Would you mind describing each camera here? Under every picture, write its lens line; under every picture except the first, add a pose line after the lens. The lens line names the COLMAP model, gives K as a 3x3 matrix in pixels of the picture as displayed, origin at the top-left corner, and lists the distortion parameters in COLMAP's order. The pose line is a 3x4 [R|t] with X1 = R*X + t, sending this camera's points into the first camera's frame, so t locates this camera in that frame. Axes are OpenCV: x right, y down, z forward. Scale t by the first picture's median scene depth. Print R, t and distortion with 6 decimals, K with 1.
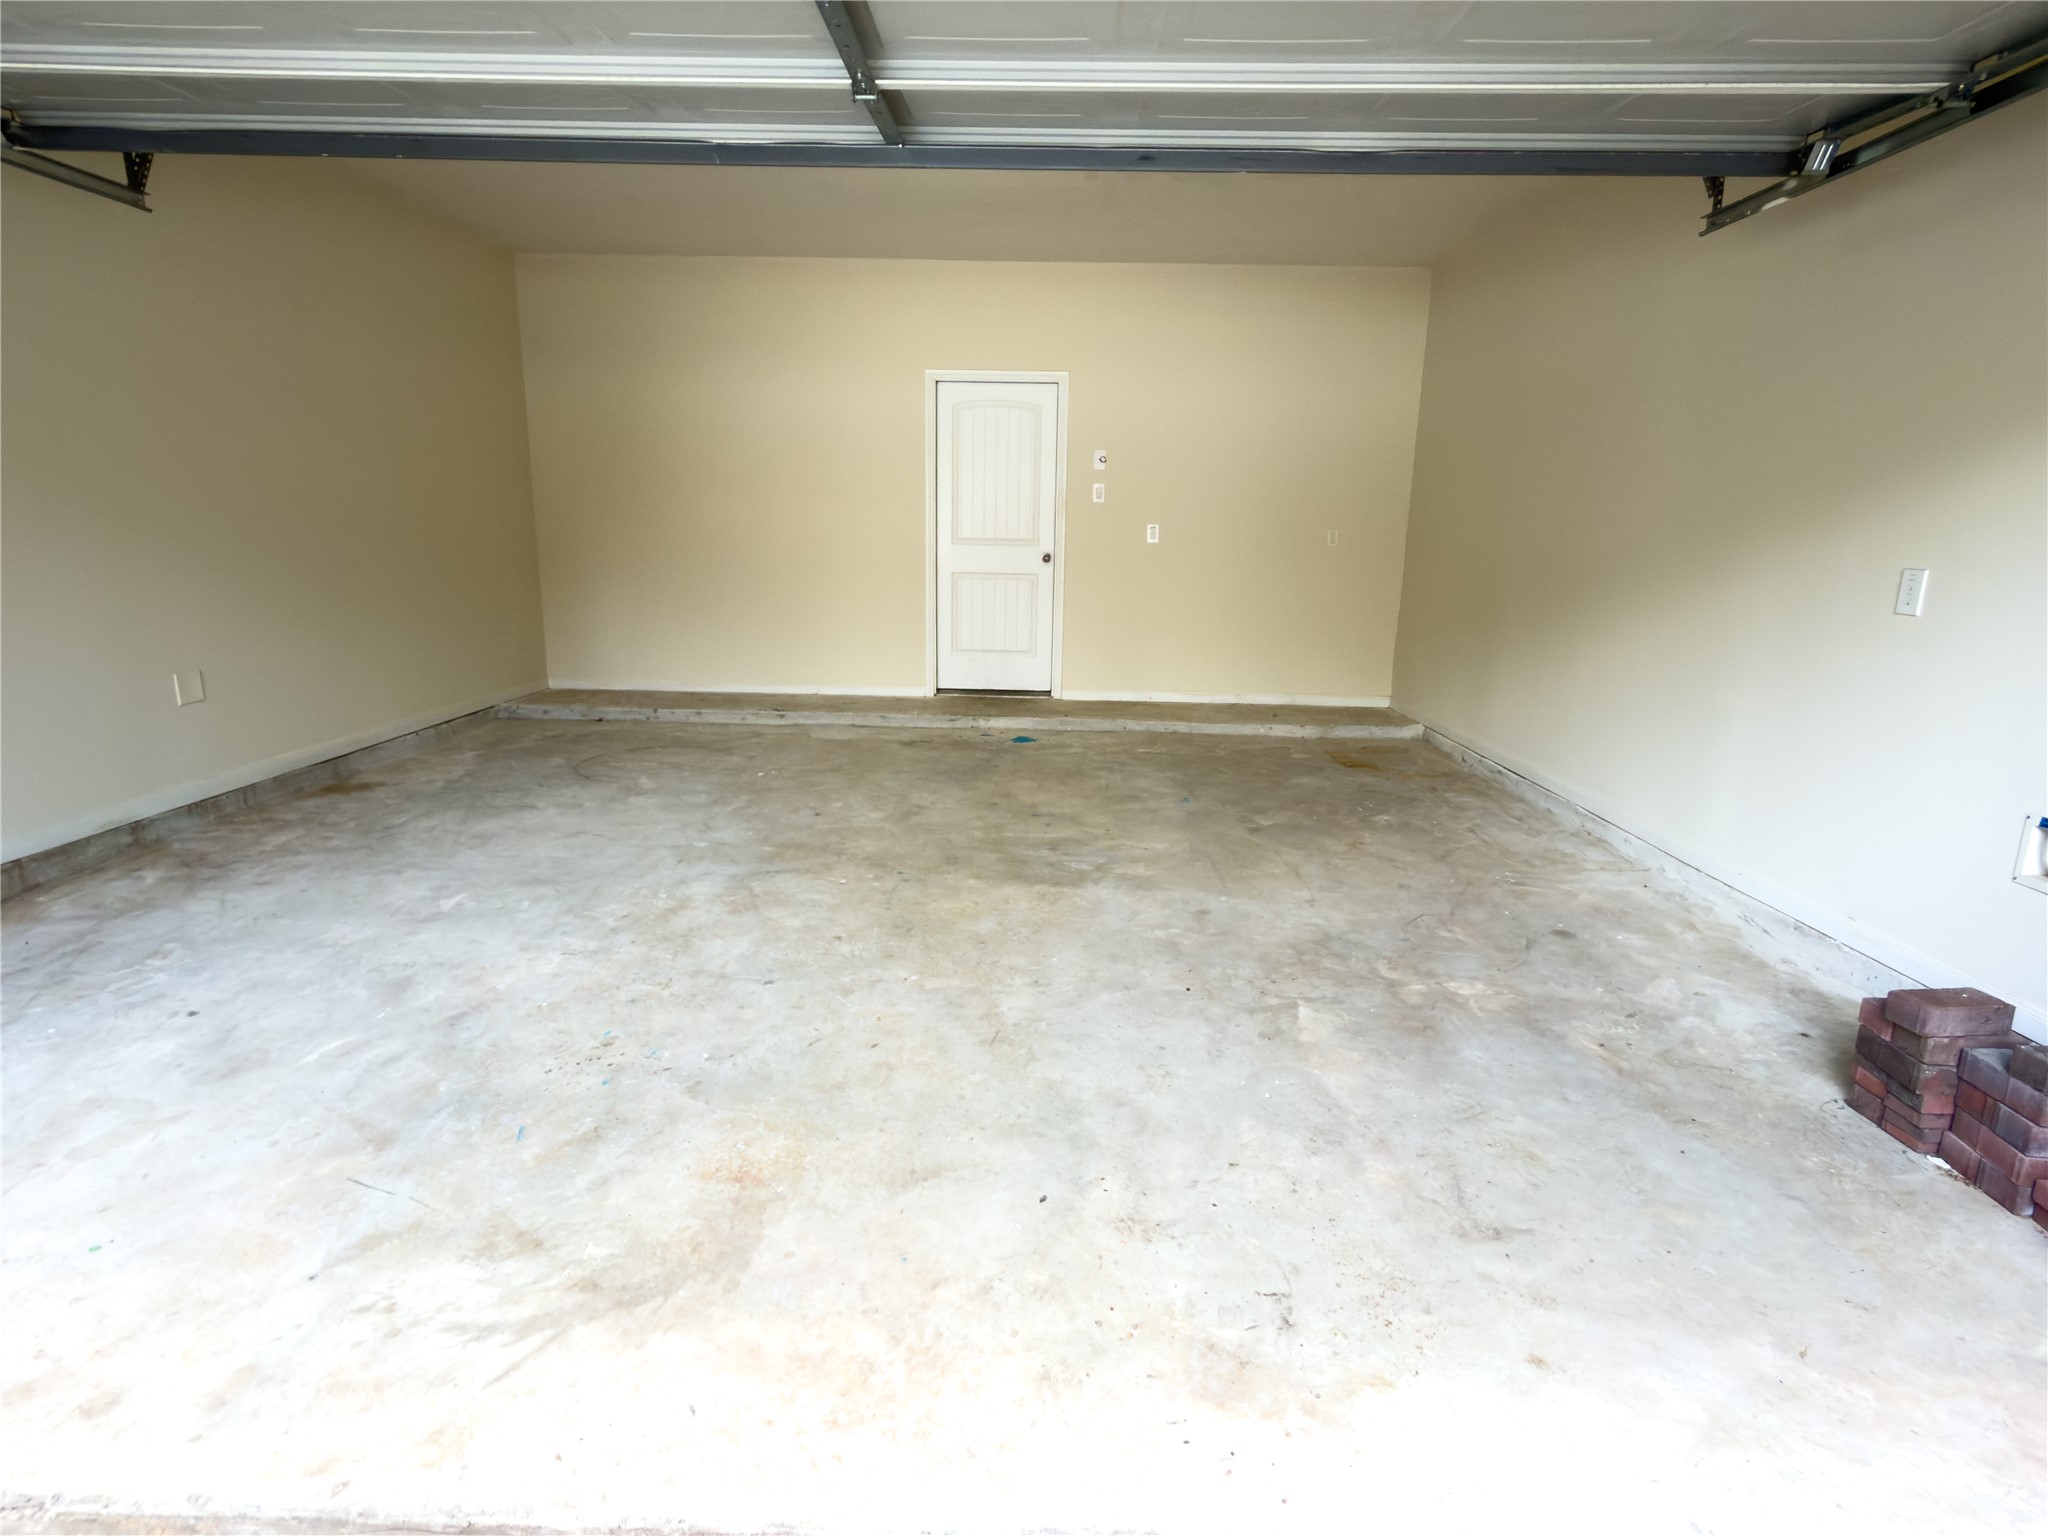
lens RADIAL K [[1073.0, 0, 1023.4], [0, 1073.0, 768.3], [0, 0, 1]] dist [0.004059, -0.002660]
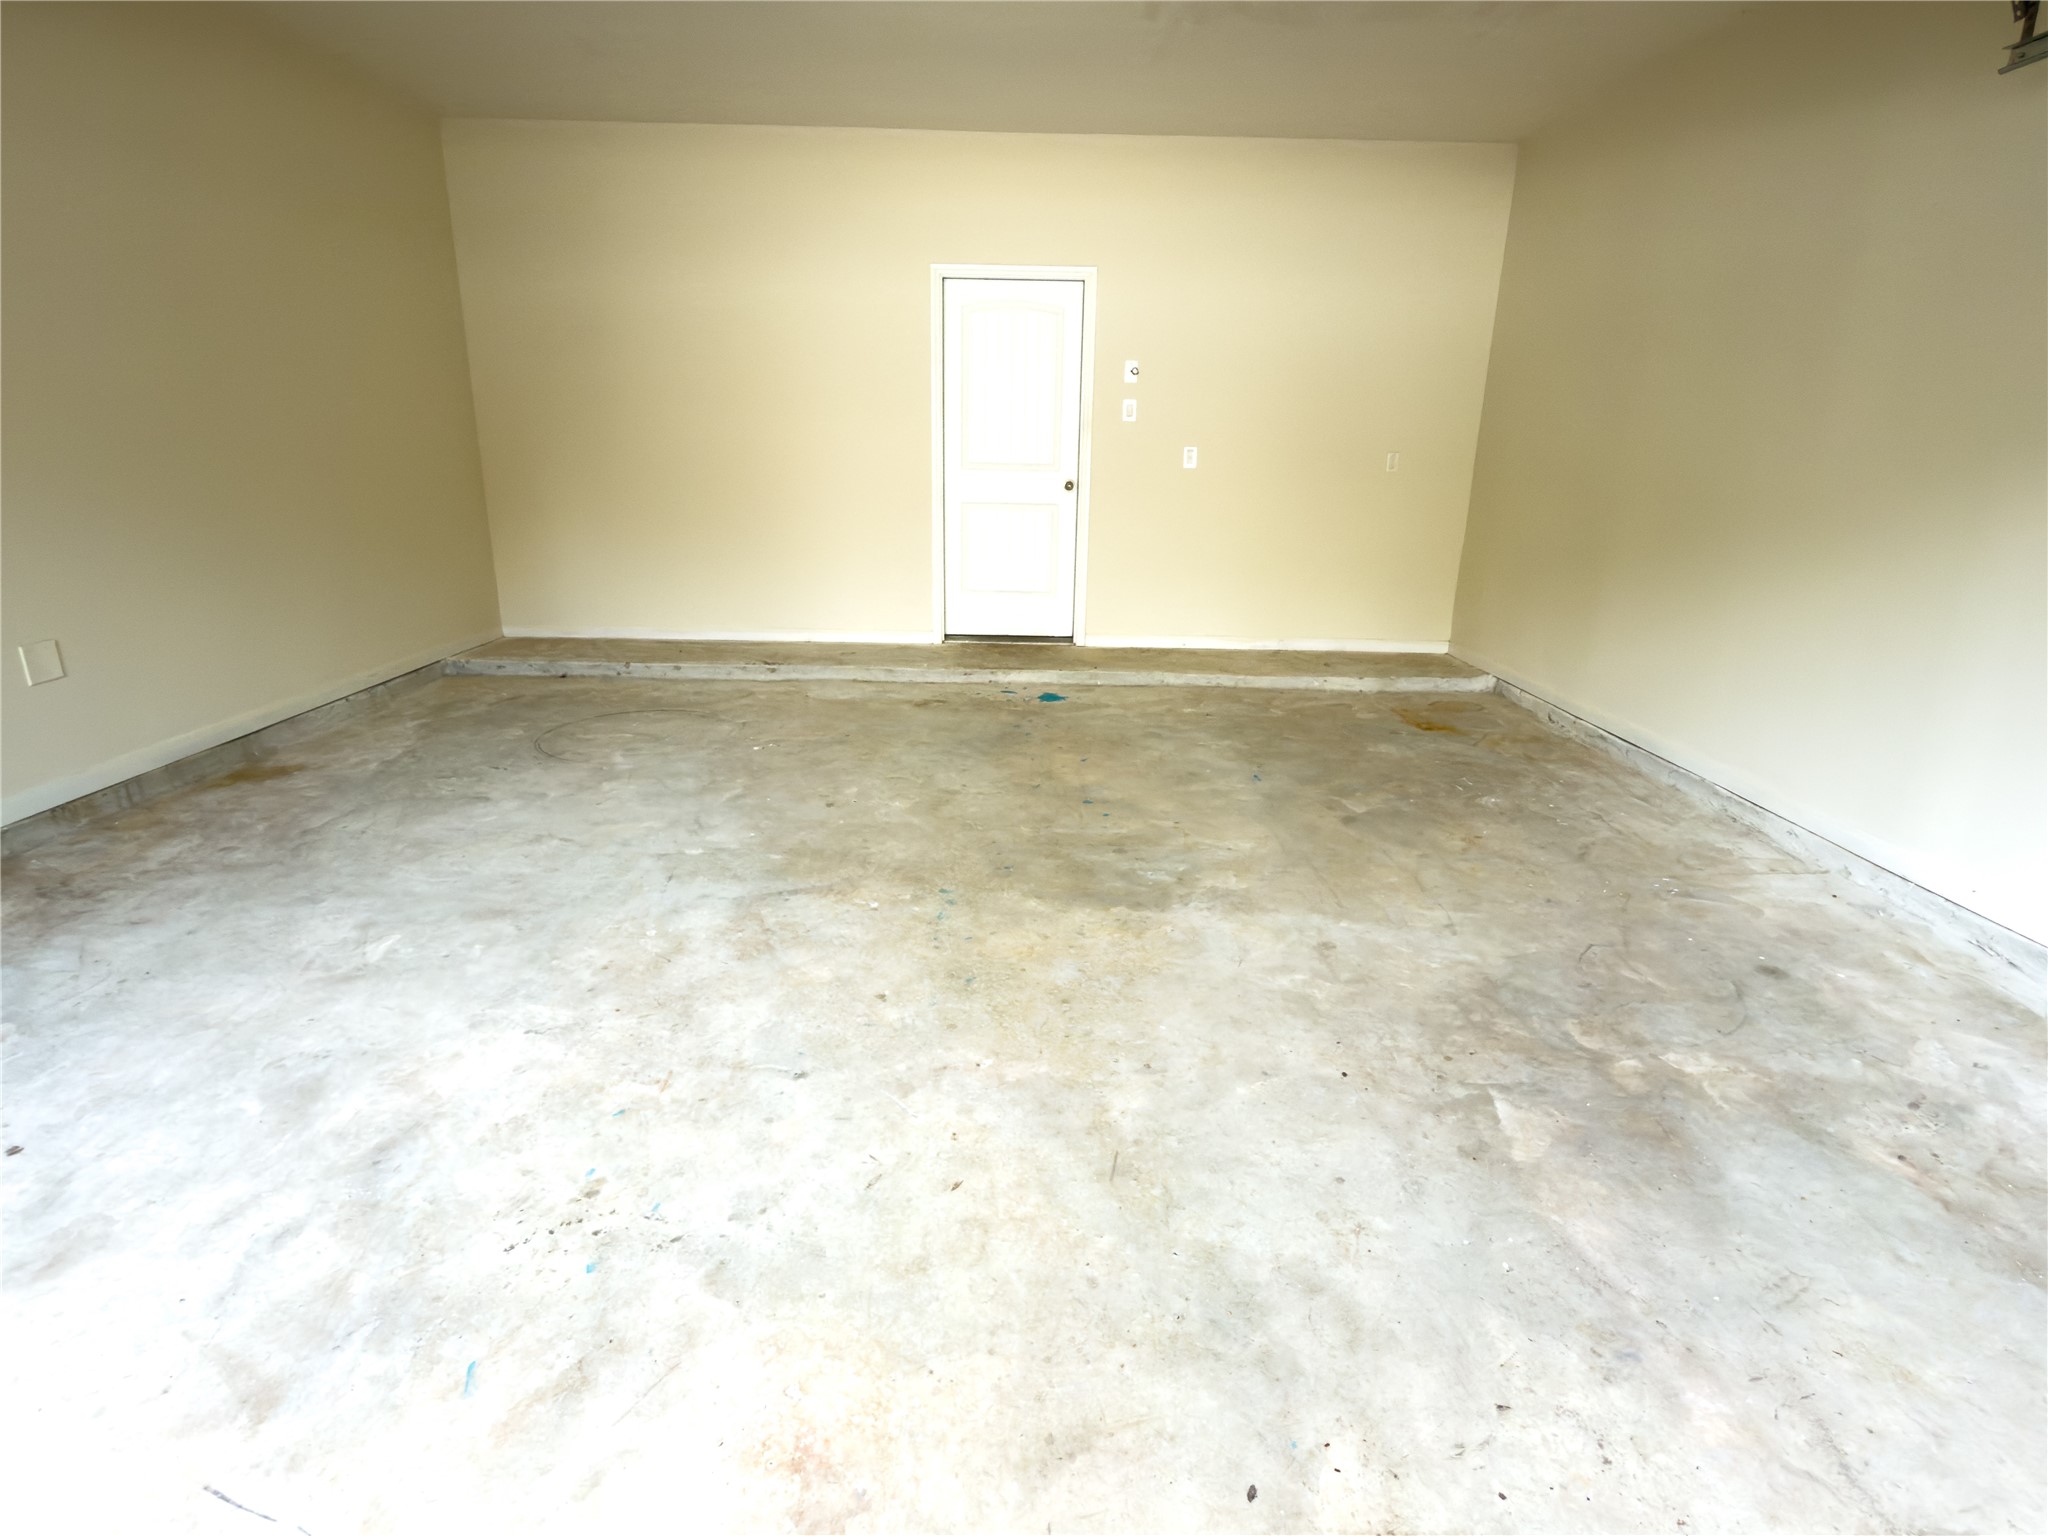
lens RADIAL K [[1073.0, 0, 1023.6], [0, 1073.0, 766.9], [0, 0, 1]] dist [0.004059, -0.002660]
pose [[0.999623, -0.007604, 0.026380, -0.083005], [0.005630, 0.997237, 0.074079, -0.063349], [-0.026871, -0.073902, 0.996903, 0.214740]]
